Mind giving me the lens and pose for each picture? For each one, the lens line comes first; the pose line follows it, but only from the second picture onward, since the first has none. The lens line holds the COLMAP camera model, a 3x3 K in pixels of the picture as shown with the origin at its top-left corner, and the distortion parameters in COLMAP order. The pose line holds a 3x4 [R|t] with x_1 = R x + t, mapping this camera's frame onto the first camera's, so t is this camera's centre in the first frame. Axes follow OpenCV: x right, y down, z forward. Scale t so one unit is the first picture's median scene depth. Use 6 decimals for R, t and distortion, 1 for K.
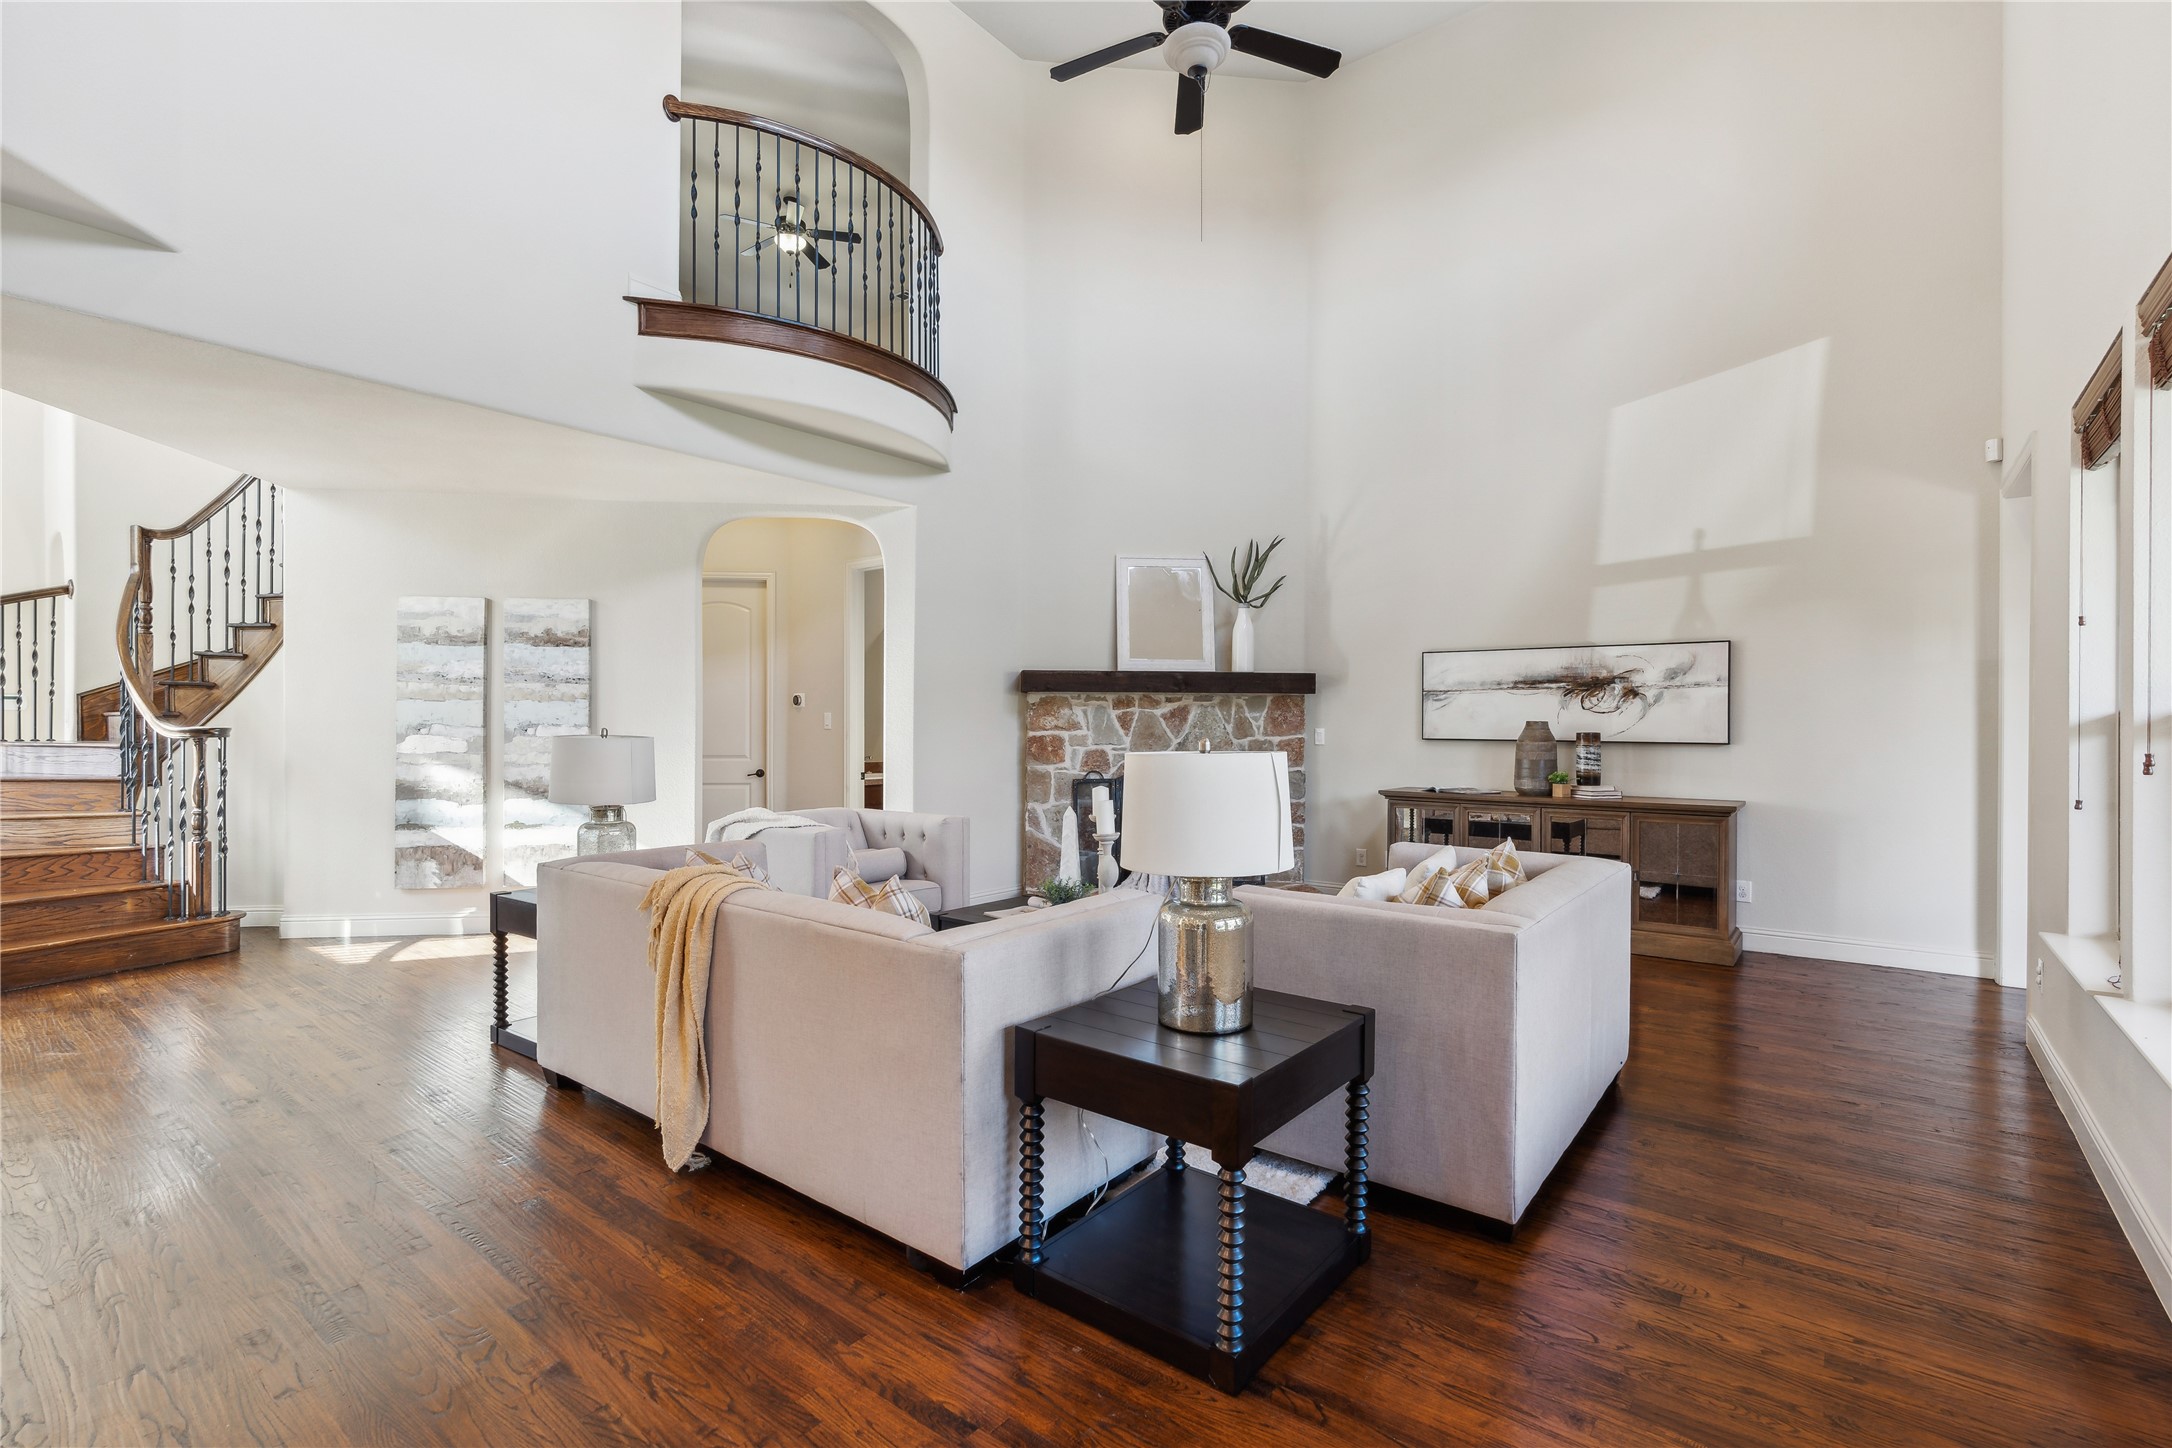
lens RADIAL K [[1003.2, 0, 1077.9], [0, 1003.2, 728.9], [0, 0, 1]] dist [-0.008347, 0.003841]
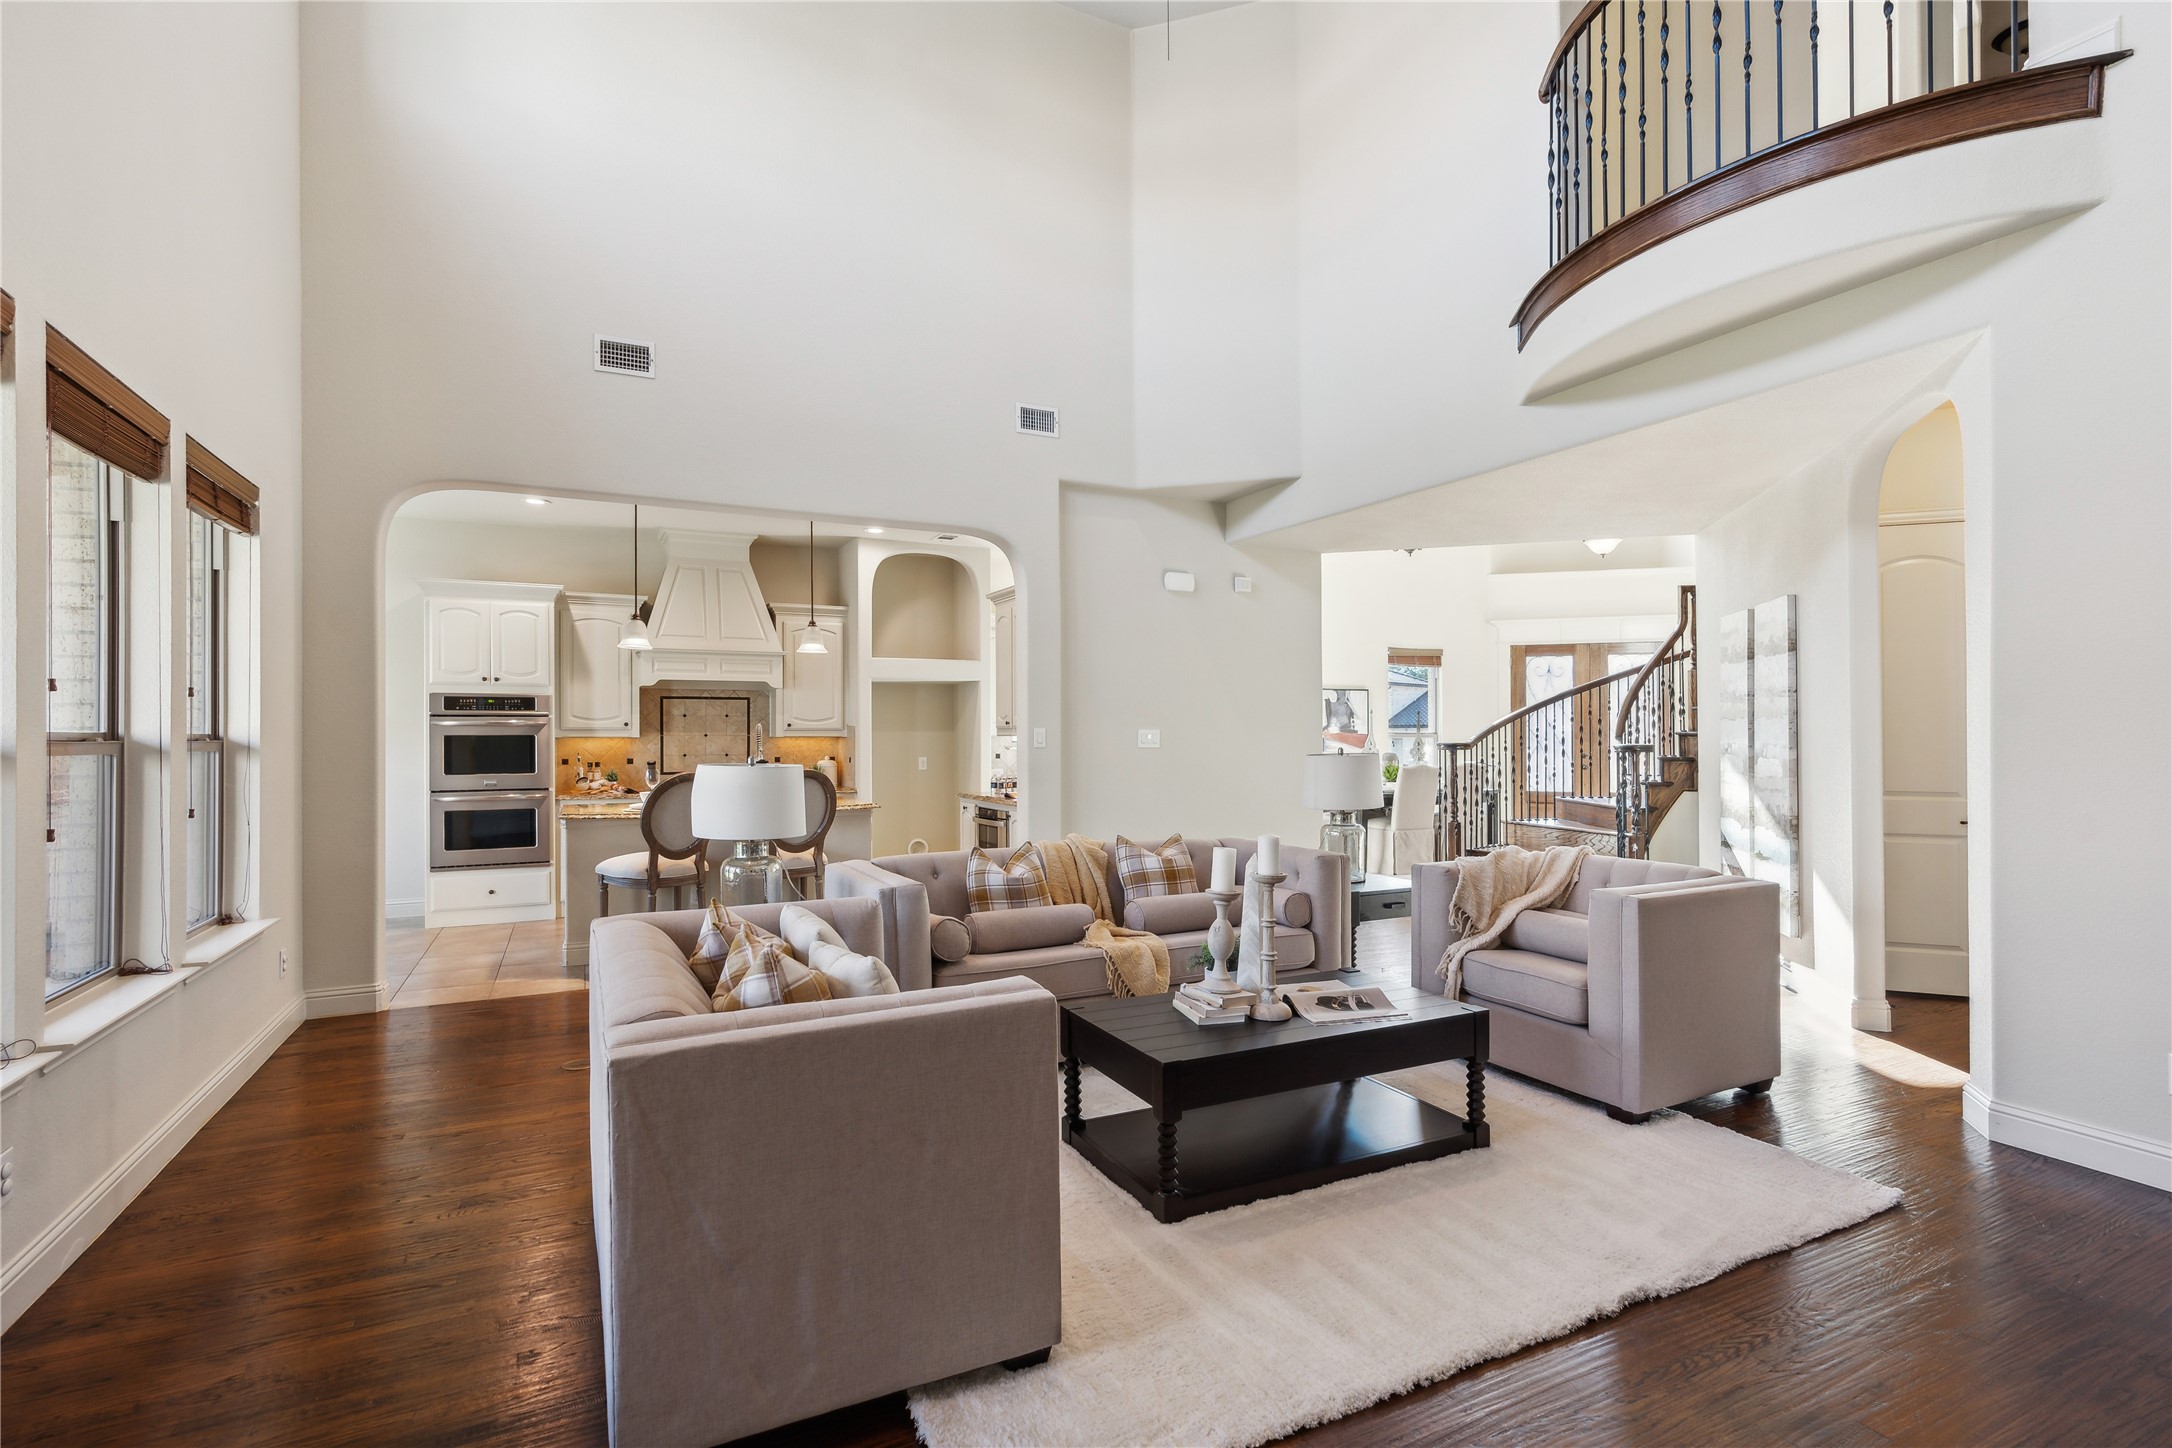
lens RADIAL K [[1003.2, 0, 1106.8], [0, 1003.2, 730.0], [0, 0, 1]] dist [-0.008347, 0.003841]
pose [[-0.417890, -0.004656, -0.908486, 0.493902], [-0.004385, 0.999986, -0.003108, -0.012078], [0.908487, 0.002685, -0.417905, 0.844095]]
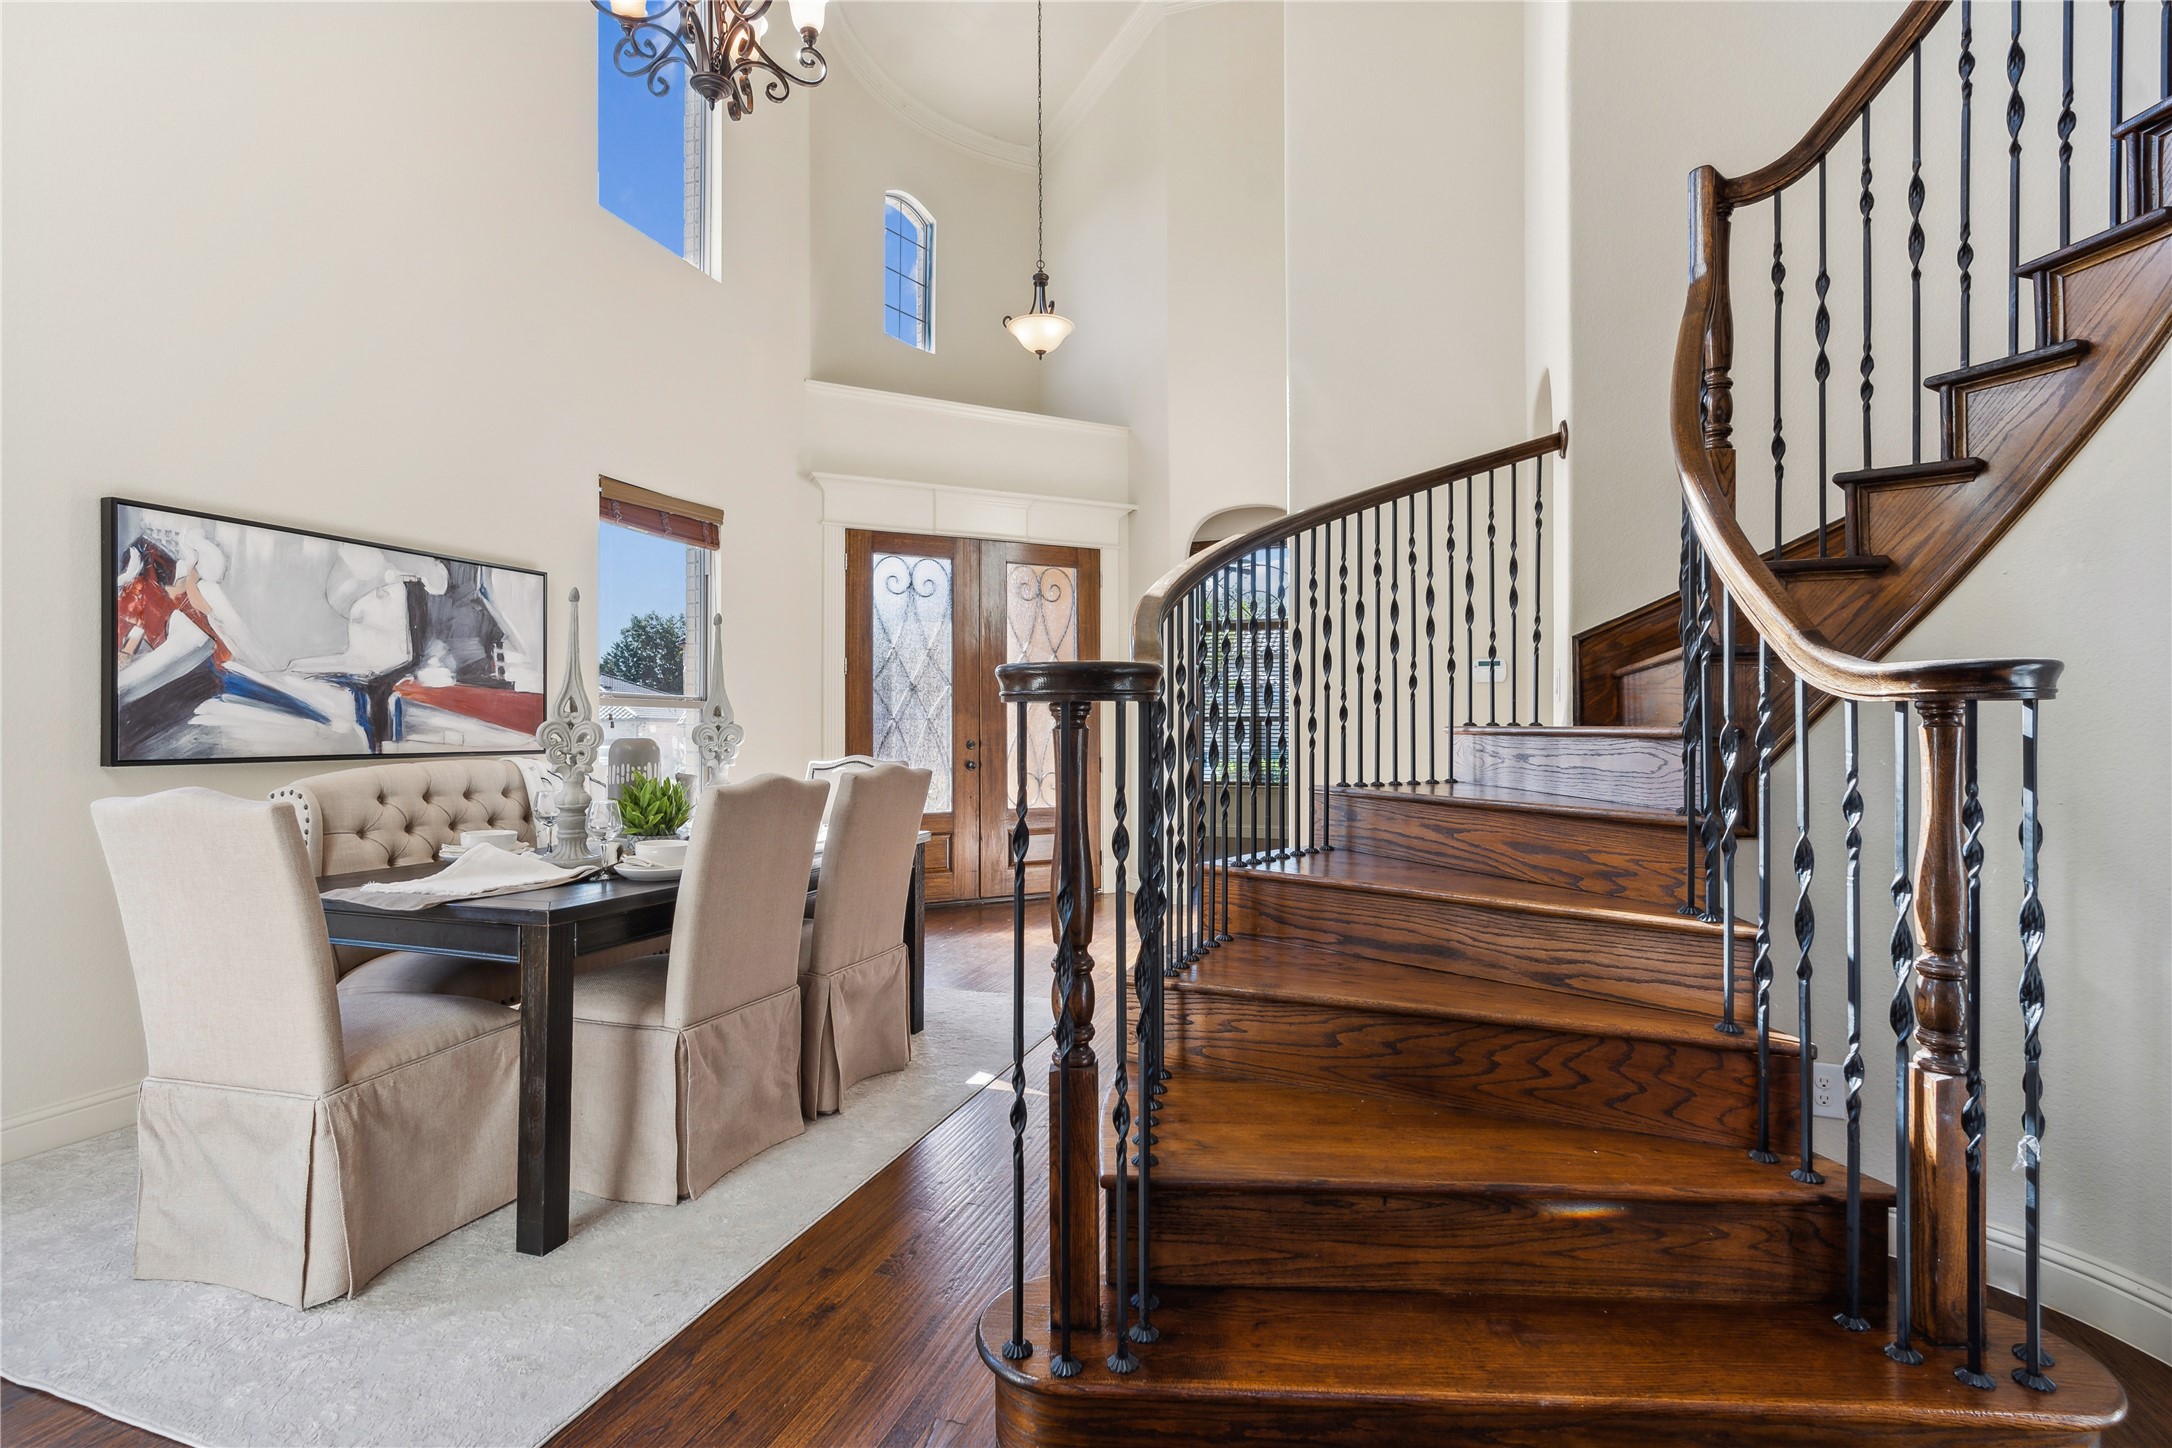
lens RADIAL K [[1003.2, 0, 1090.4], [0, 1003.2, 729.2], [0, 0, 1]] dist [-0.008347, 0.003841]
pose [[0.343962, -0.000218, -0.938984, -0.636230], [0.002526, 0.999997, 0.000694, 0.014014], [0.938980, -0.002611, 0.343961, 0.619674]]
